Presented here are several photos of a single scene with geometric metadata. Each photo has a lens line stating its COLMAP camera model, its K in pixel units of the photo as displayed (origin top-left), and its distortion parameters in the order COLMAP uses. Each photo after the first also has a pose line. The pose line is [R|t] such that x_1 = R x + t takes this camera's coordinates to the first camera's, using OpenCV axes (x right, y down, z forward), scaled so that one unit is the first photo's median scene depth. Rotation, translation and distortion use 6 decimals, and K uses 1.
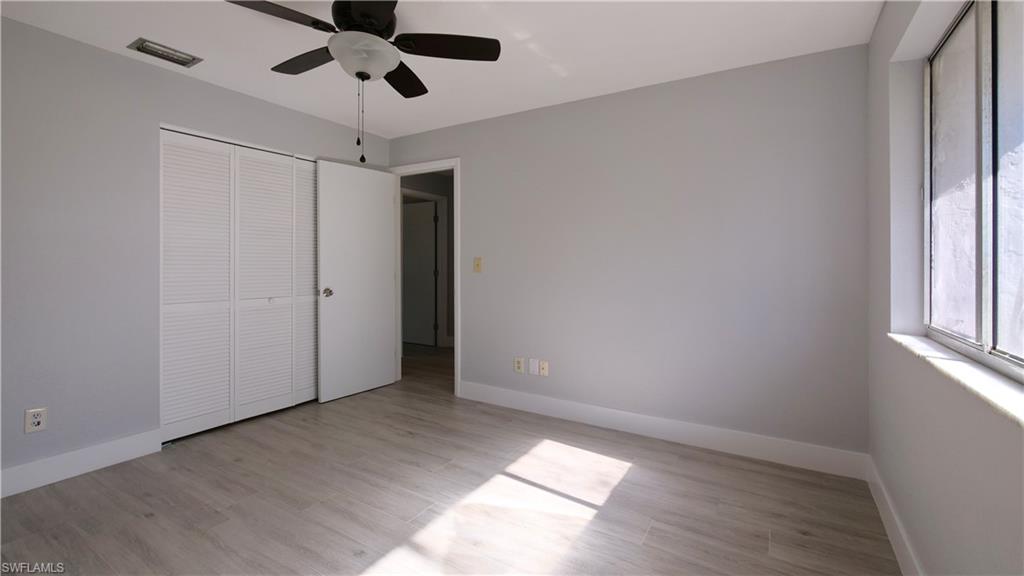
lens RADIAL K [[441.6, 0, 509.6], [0, 441.6, 269.4], [0, 0, 1]] dist [-0.002725, -0.000526]
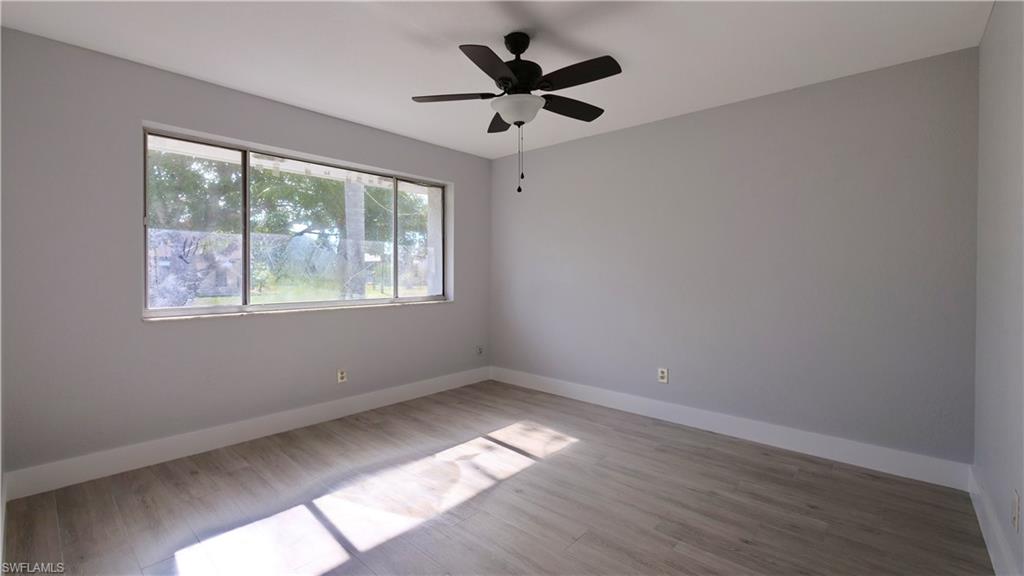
lens RADIAL K [[441.6, 0, 509.6], [0, 441.6, 269.4], [0, 0, 1]] dist [-0.002725, -0.000526]
pose [[-0.984429, -0.012630, 0.175328, -0.484002], [-0.010747, 0.999874, 0.011687, -0.042894], [-0.175454, 0.009621, -0.984441, 2.082418]]
